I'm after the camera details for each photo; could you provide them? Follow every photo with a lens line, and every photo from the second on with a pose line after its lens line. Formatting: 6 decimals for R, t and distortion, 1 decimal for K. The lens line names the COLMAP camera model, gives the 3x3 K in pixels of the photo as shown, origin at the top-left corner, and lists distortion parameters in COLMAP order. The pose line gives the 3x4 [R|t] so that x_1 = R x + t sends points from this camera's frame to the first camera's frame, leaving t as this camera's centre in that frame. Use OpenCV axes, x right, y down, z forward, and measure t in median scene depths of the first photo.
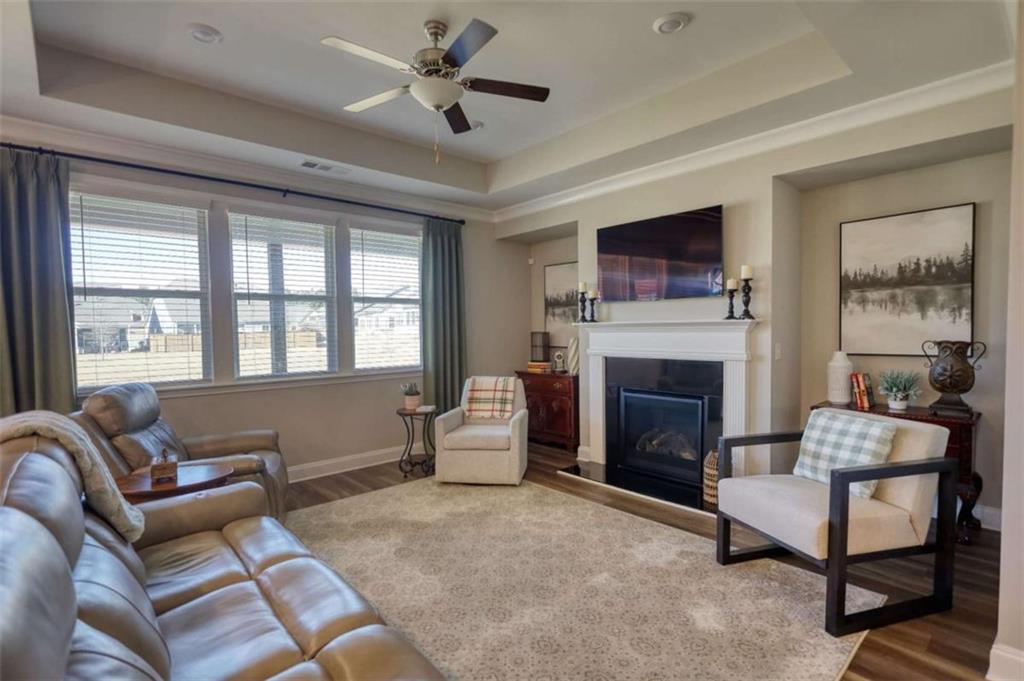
lens RADIAL K [[489.1, 0, 509.7], [0, 489.1, 350.9], [0, 0, 1]] dist [-0.003457, -0.000659]
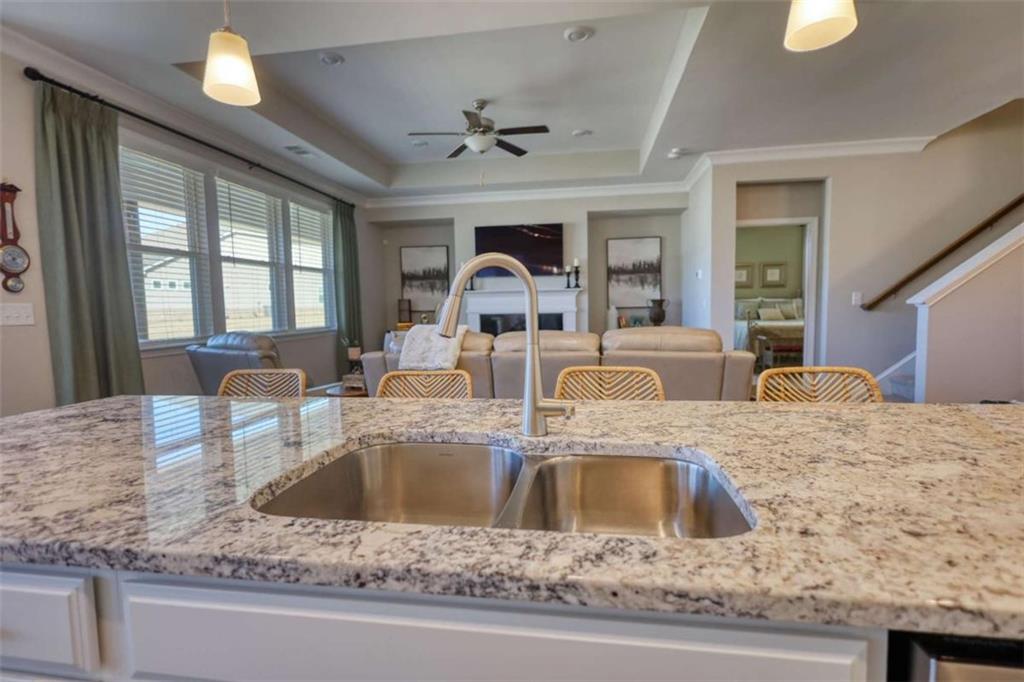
lens RADIAL K [[477.4, 0, 509.3], [0, 477.4, 346.6], [0, 0, 1]] dist [-0.000241, 0.000345]
pose [[0.777530, -0.056528, 0.626300, -0.756854], [0.035696, 0.998313, 0.045791, 0.054911], [-0.627832, -0.013247, 0.778236, -0.207499]]
